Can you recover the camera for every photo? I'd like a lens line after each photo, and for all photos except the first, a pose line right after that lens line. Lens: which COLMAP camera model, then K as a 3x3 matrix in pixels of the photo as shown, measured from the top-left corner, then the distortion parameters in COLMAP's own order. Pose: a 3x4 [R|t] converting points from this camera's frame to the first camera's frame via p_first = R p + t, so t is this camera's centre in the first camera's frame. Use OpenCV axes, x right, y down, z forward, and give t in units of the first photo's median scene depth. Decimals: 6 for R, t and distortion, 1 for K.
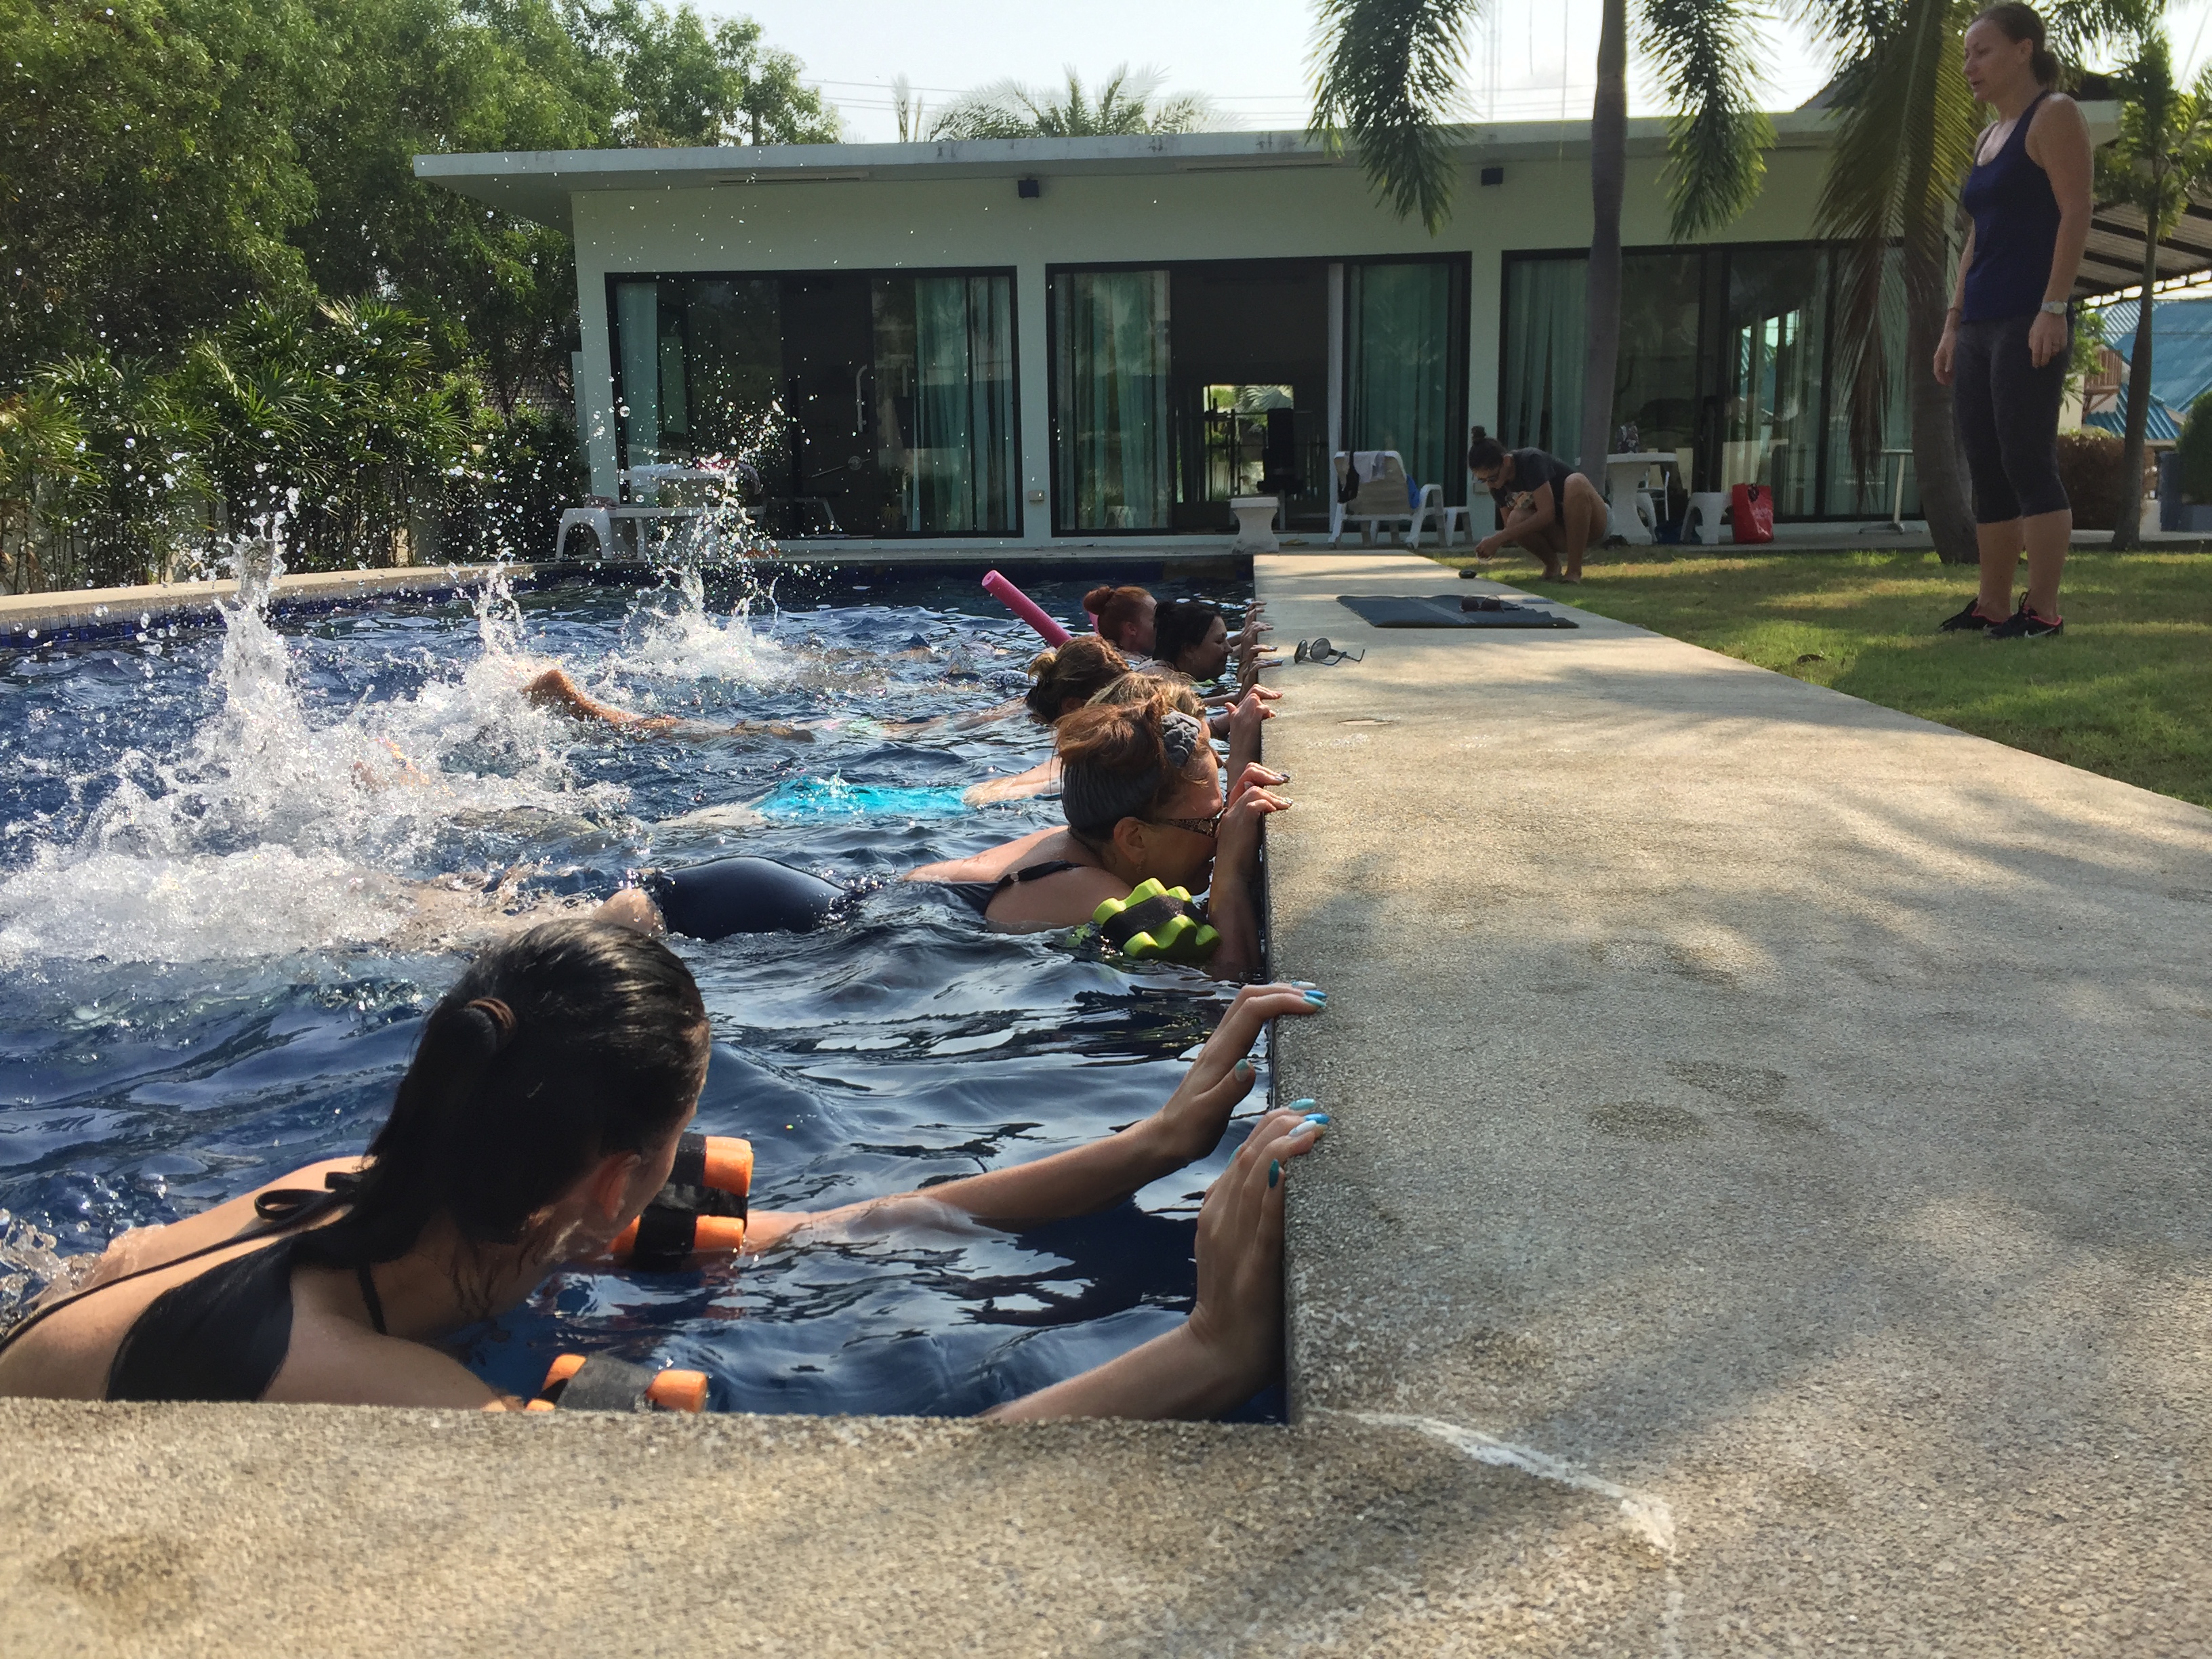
lens RADIAL K [[1873.4, 0, 1099.0], [0, 1873.4, 873.3], [0, 0, 1]] dist [0.075858, -0.117072]
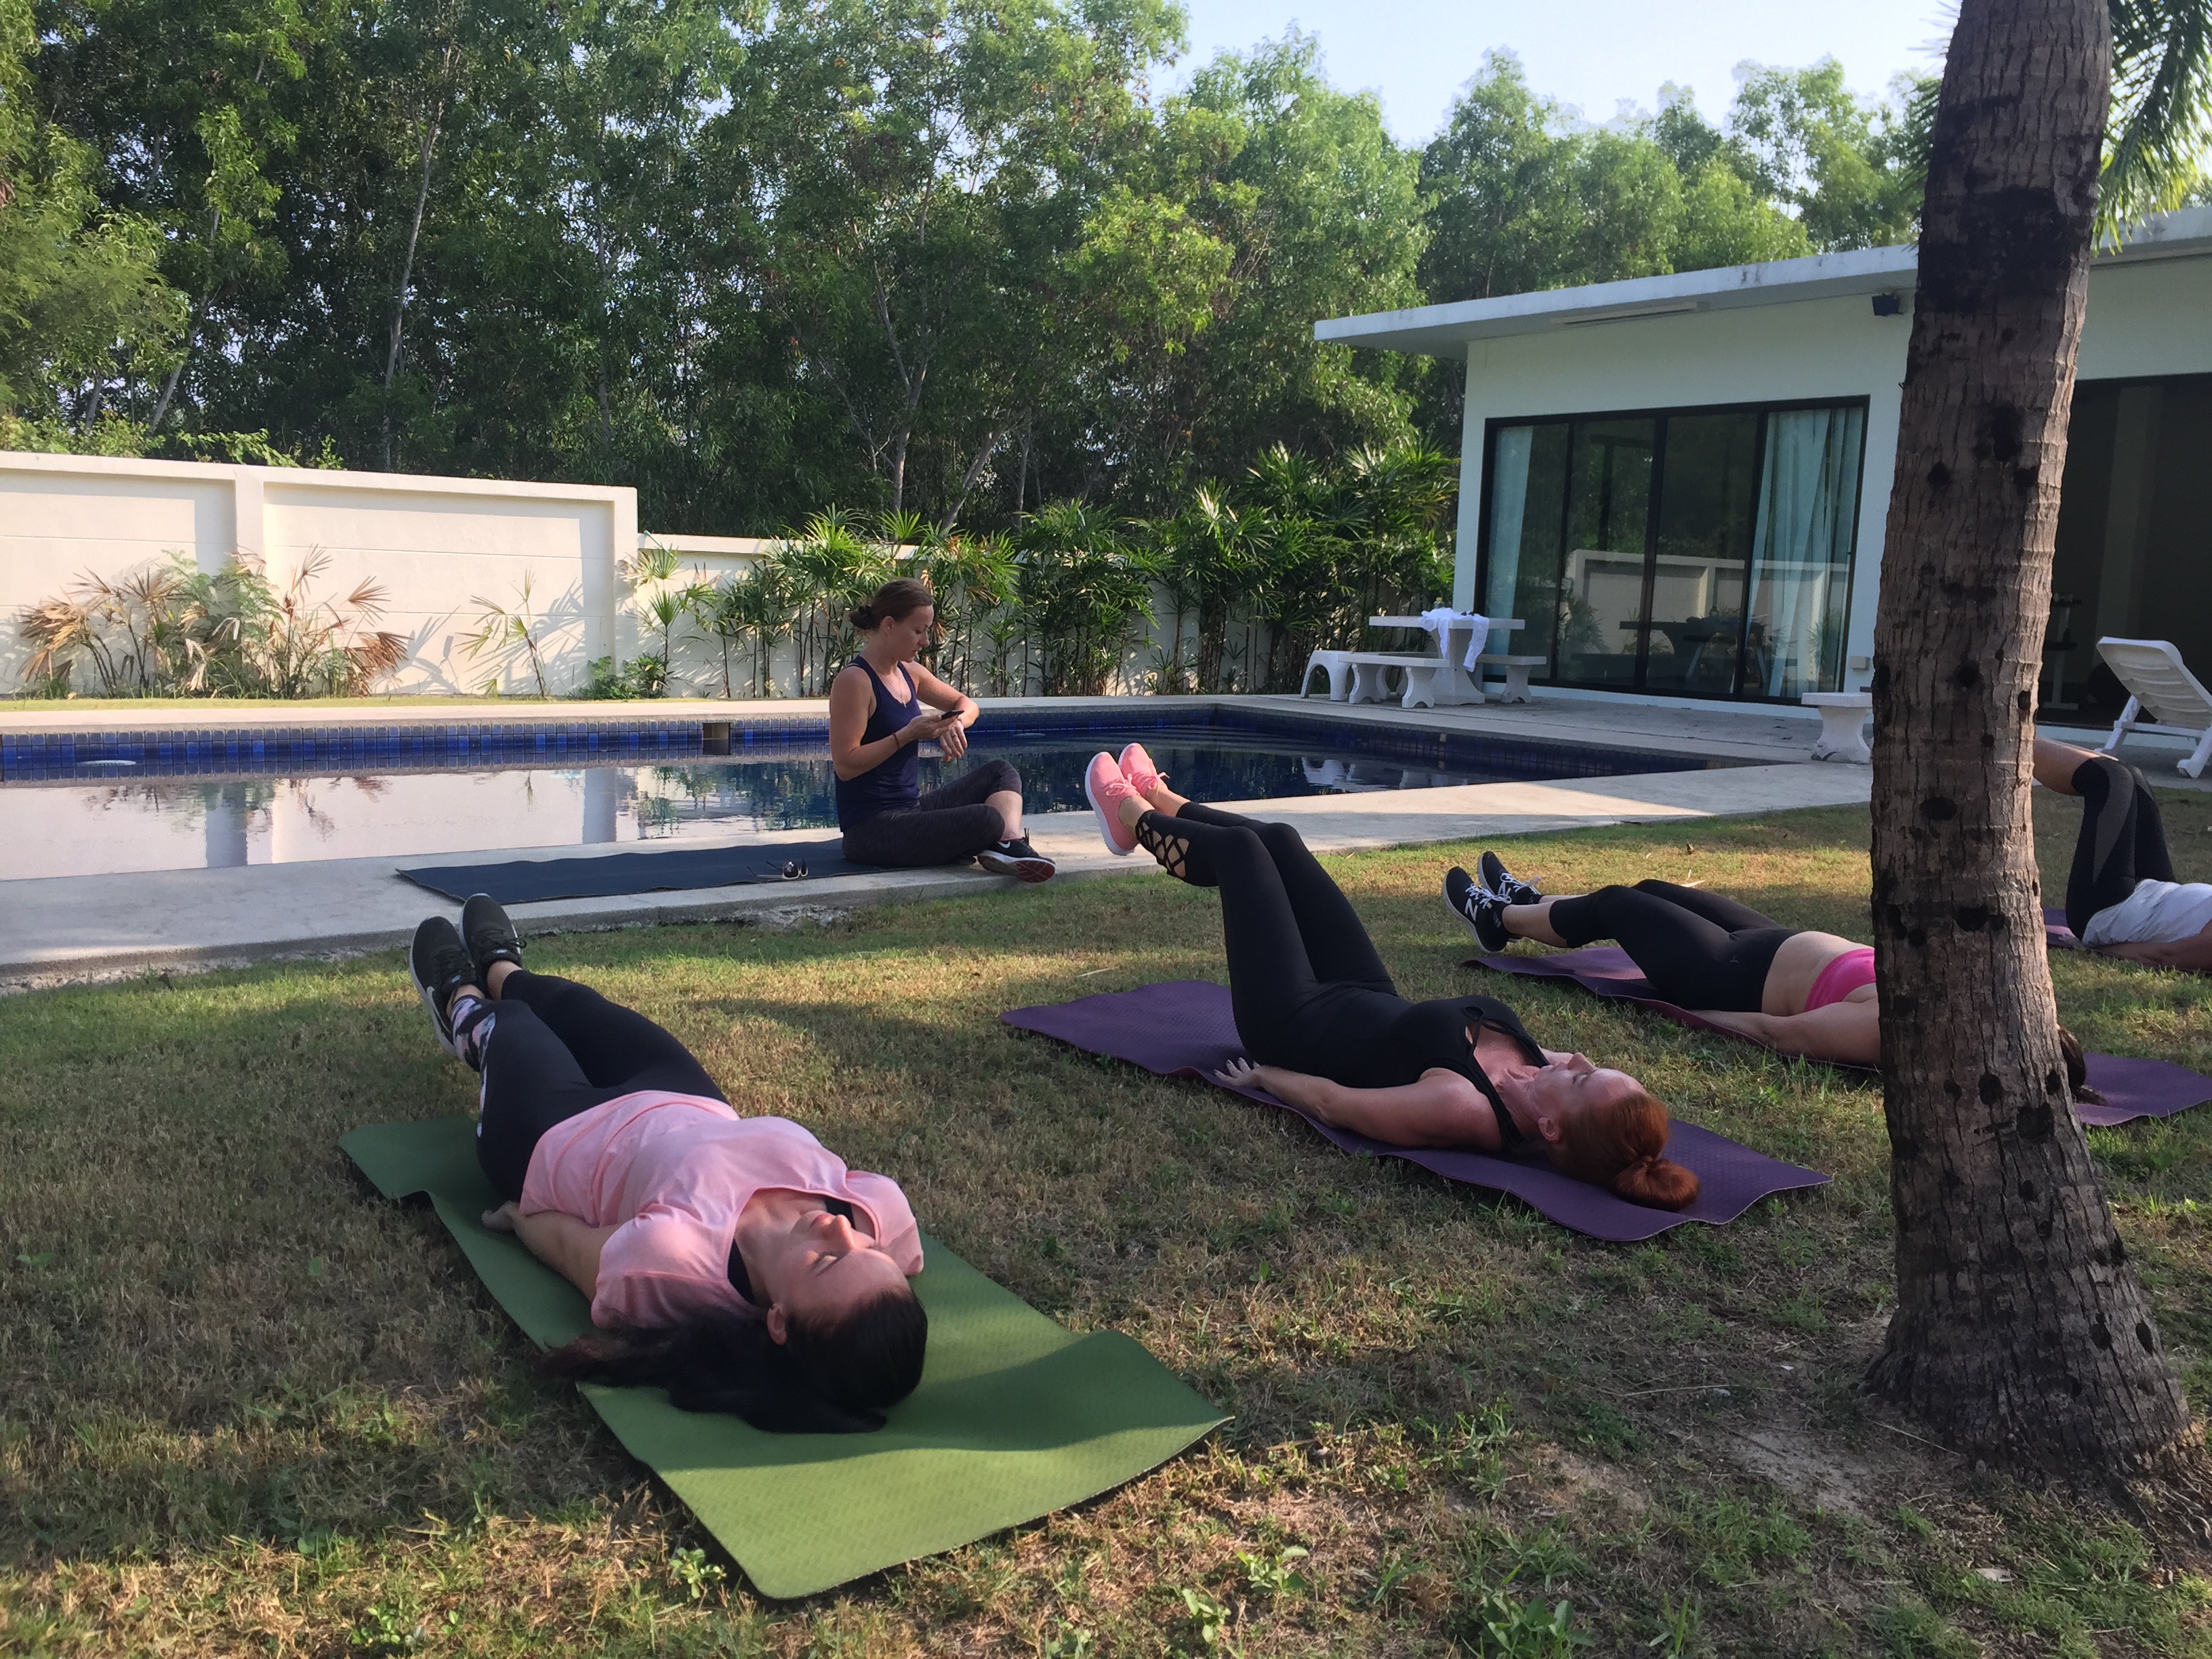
lens RADIAL K [[1874.8, 0, 1102.5], [0, 1874.8, 827.2], [0, 0, 1]] dist [0.081062, -0.112712]
pose [[0.672578, 0.134813, -0.727643, 0.367779], [-0.180009, 0.983537, 0.015836, -0.080443], [0.717799, 0.120331, 0.685774, 0.185967]]
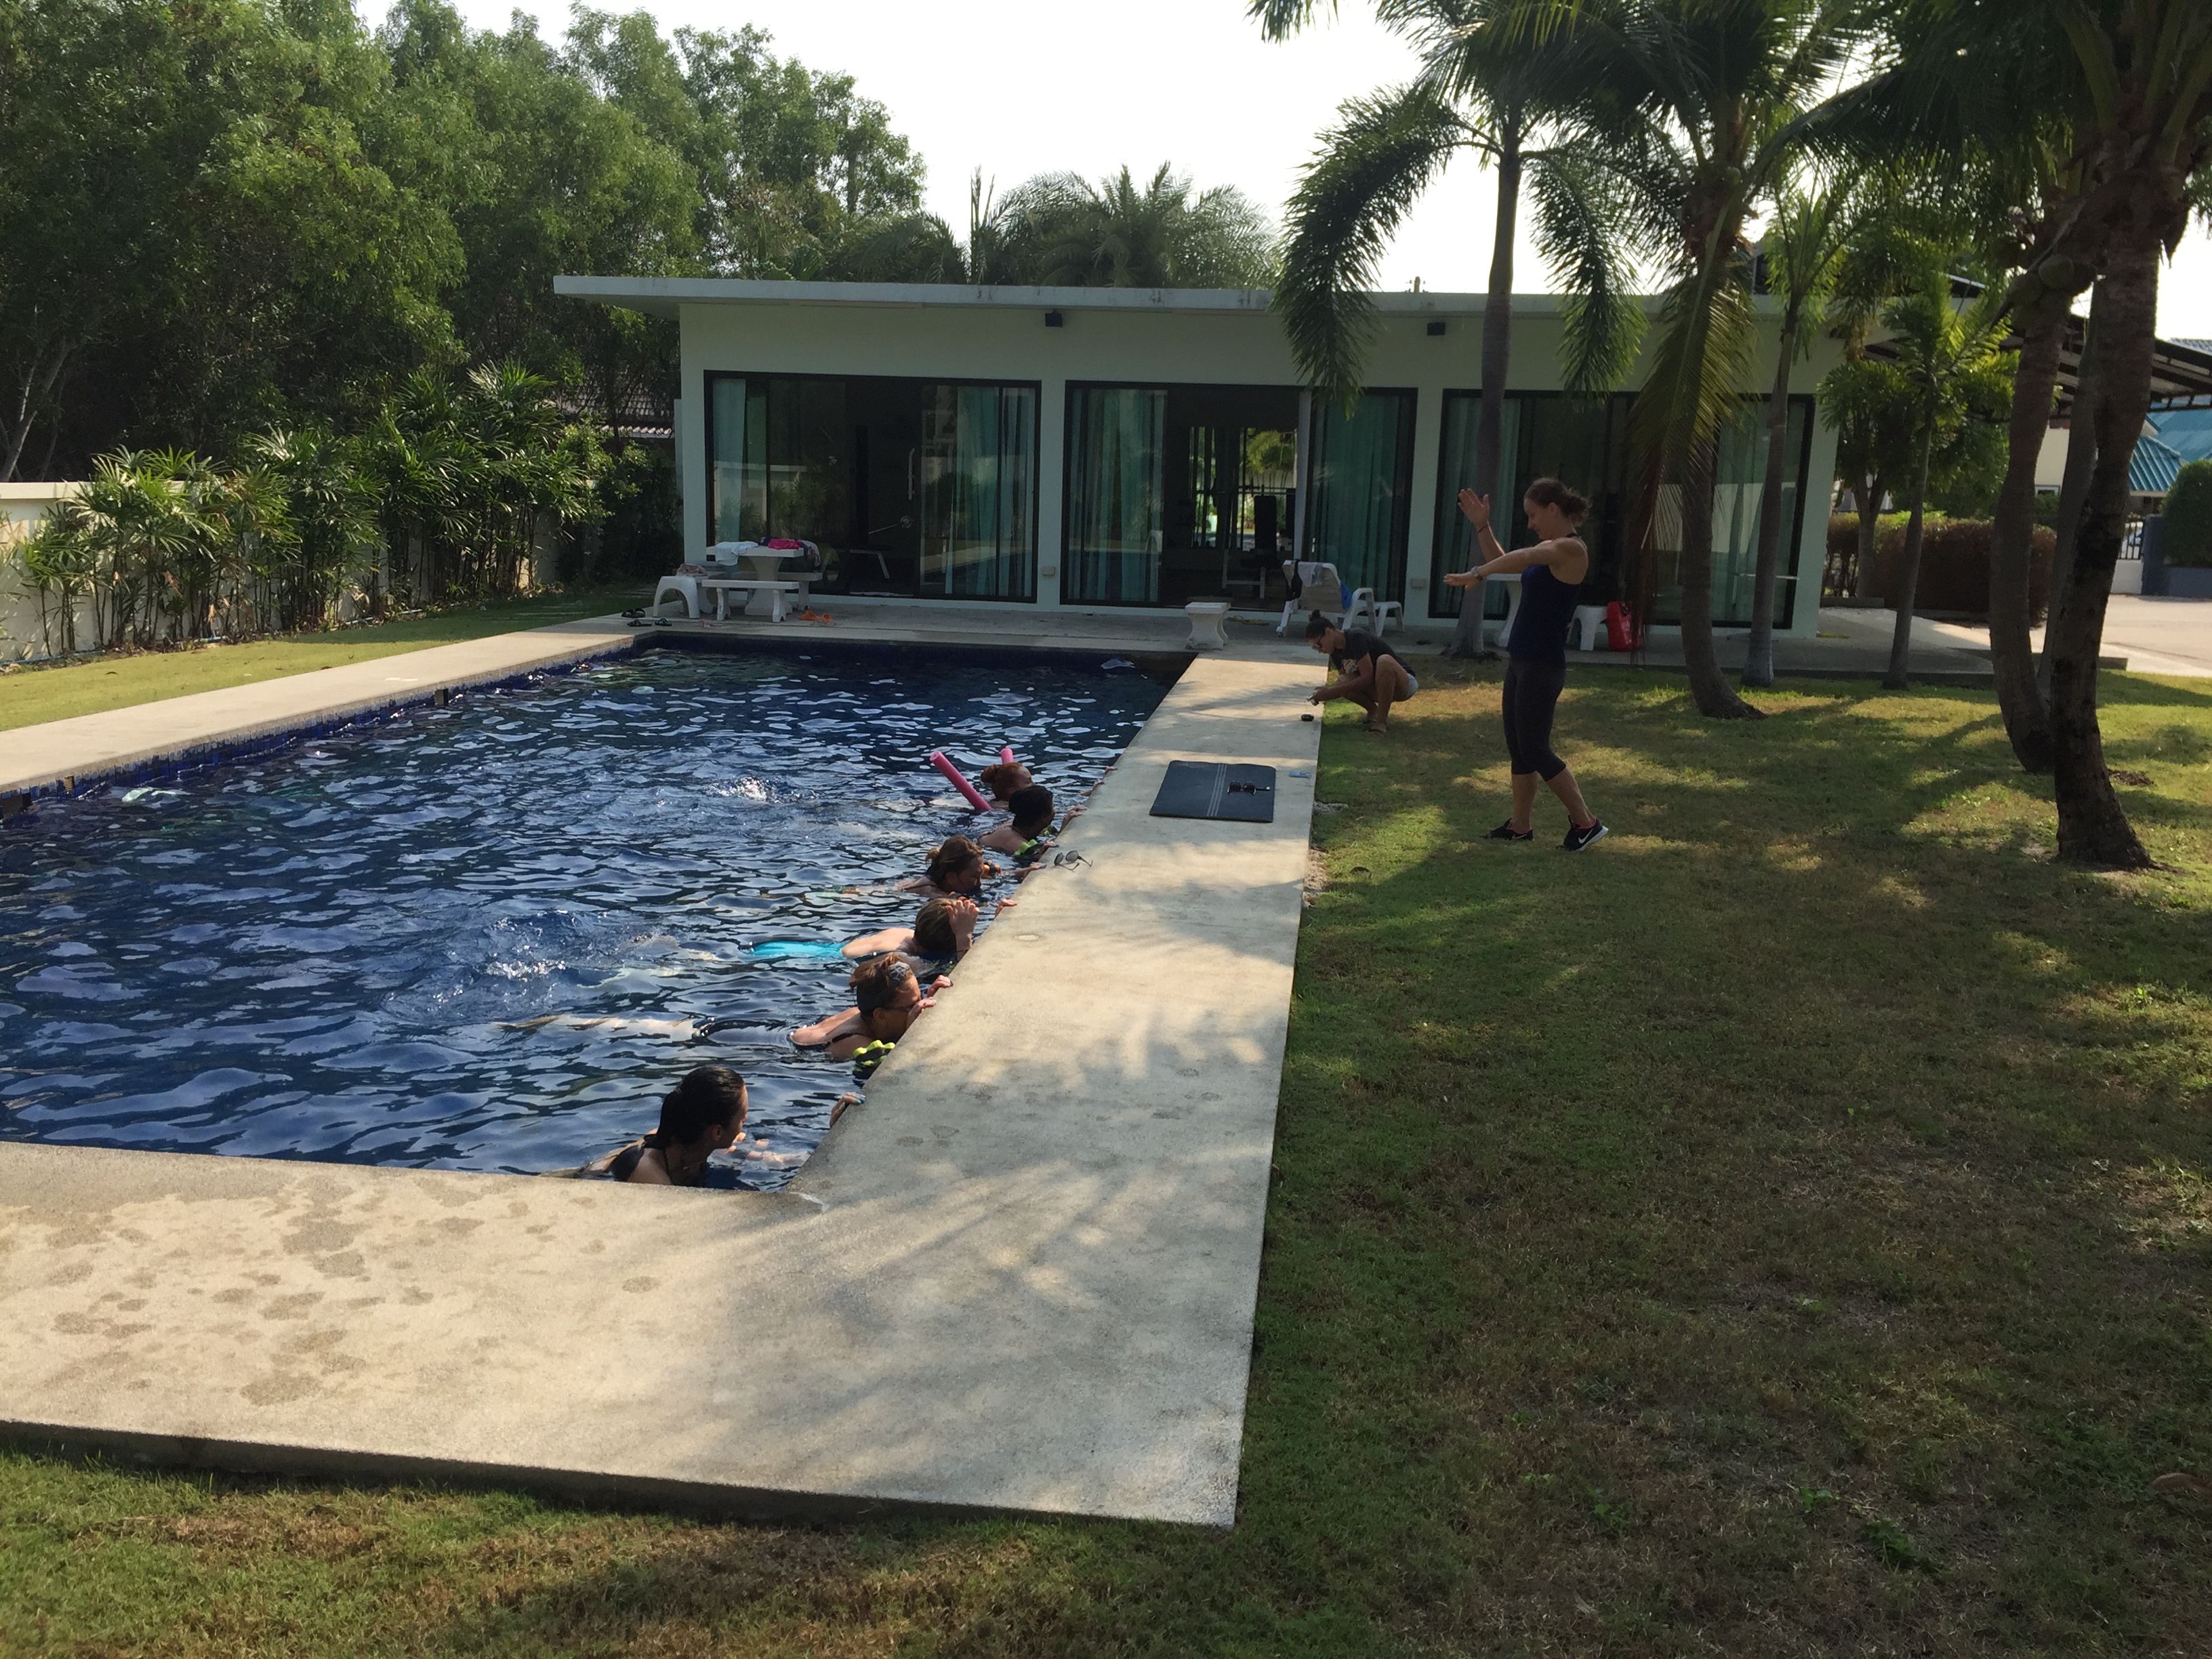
lens RADIAL K [[1885.0, 0, 1106.0], [0, 1885.0, 829.5], [0, 0, 1]] dist [0.088624, -0.127721]
pose [[0.997926, 0.052450, -0.037309, 0.056888], [-0.052306, 0.998619, 0.004830, -0.042281], [0.037511, -0.002868, 0.999292, -0.208856]]
